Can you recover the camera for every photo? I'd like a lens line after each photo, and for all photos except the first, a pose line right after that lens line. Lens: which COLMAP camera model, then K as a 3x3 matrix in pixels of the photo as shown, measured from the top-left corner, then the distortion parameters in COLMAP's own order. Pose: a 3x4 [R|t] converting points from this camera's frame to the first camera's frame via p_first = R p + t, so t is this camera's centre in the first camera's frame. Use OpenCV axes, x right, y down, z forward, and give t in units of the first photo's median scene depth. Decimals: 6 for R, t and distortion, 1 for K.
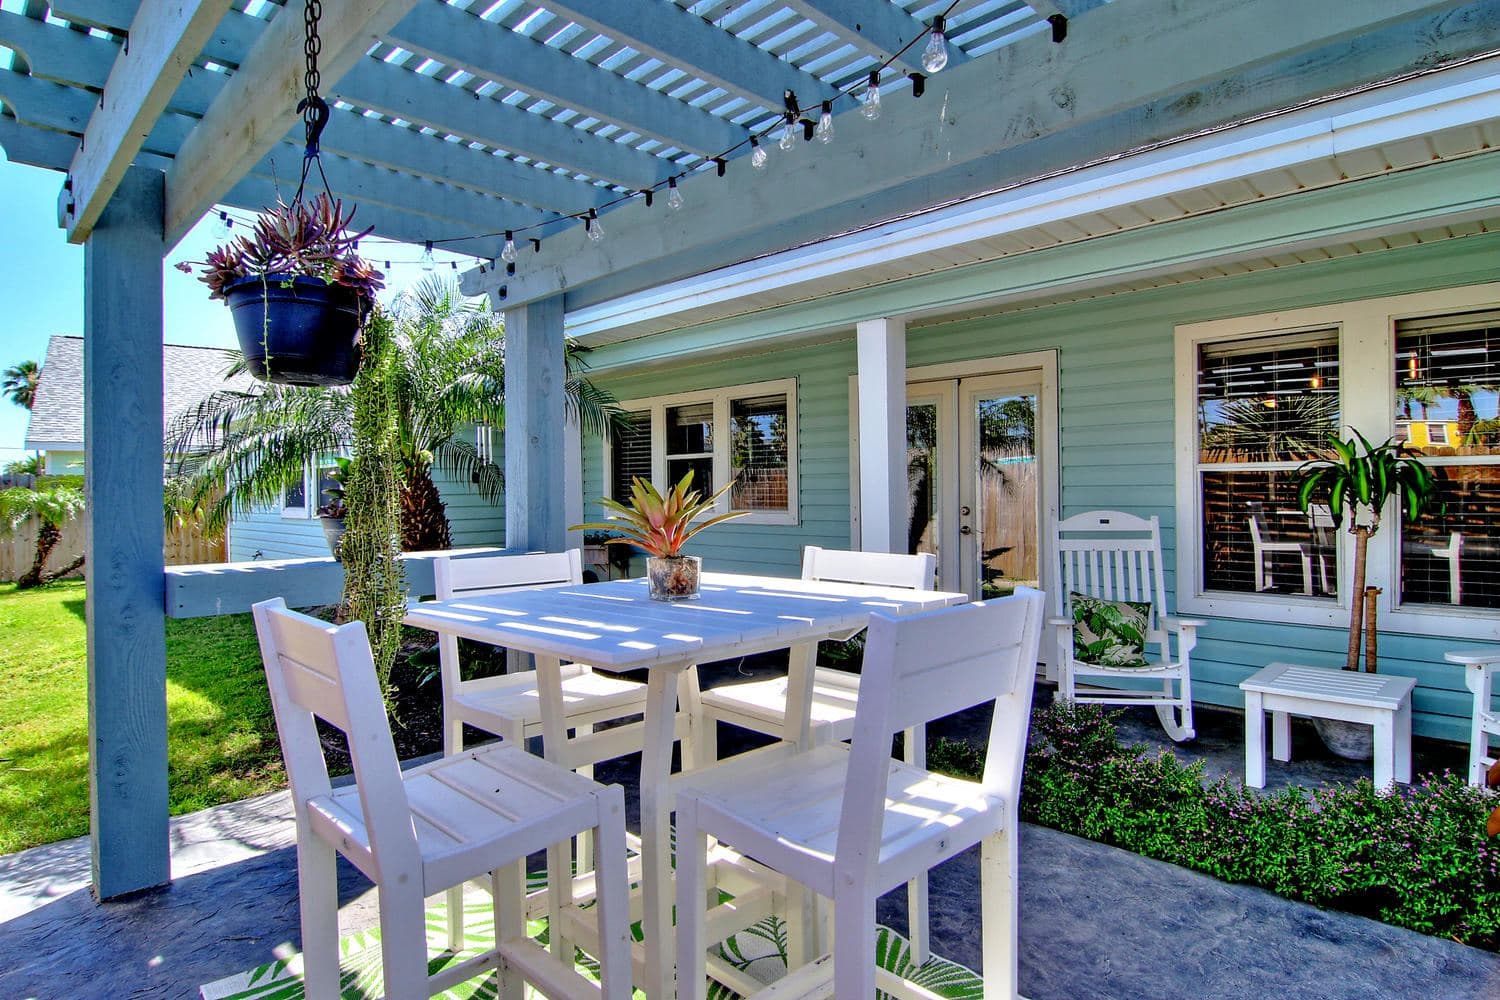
lens RADIAL K [[840.9, 0, 750.0], [0, 840.9, 500.0], [0, 0, 1]] dist [0.000223, 0.000031]
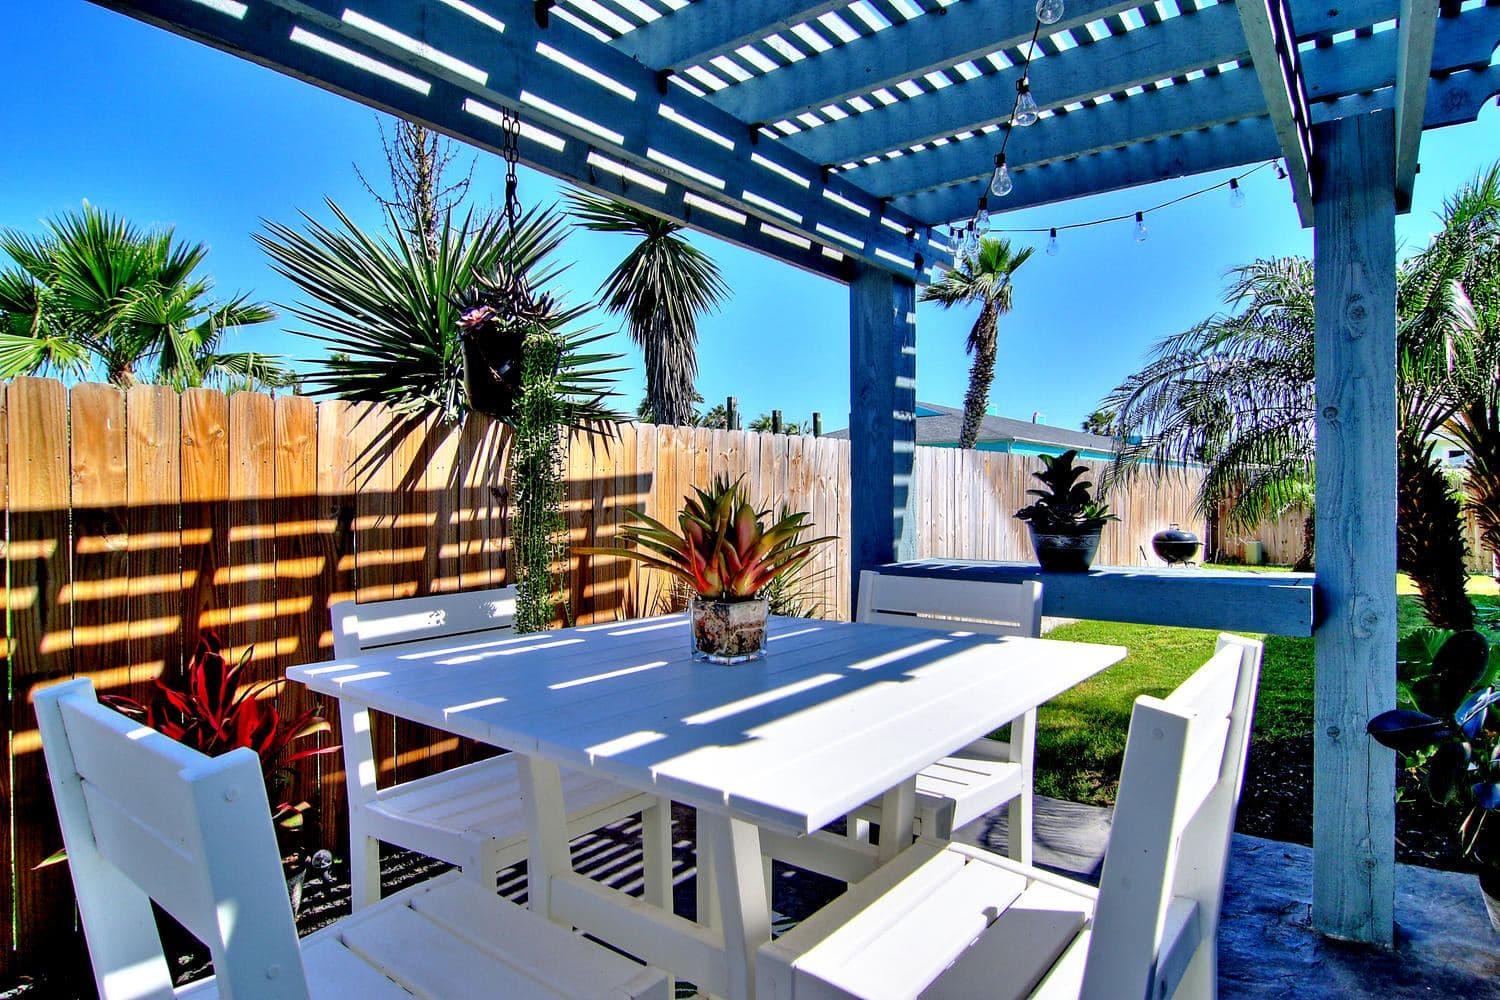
lens RADIAL K [[840.9, 0, 750.0], [0, 840.9, 500.0], [0, 0, 1]] dist [0.000223, 0.000031]
pose [[0.139202, 0.019280, -0.990076, 0.314605], [-0.005676, 0.999810, 0.018671, -0.013998], [0.990248, 0.003020, 0.139285, 0.470710]]
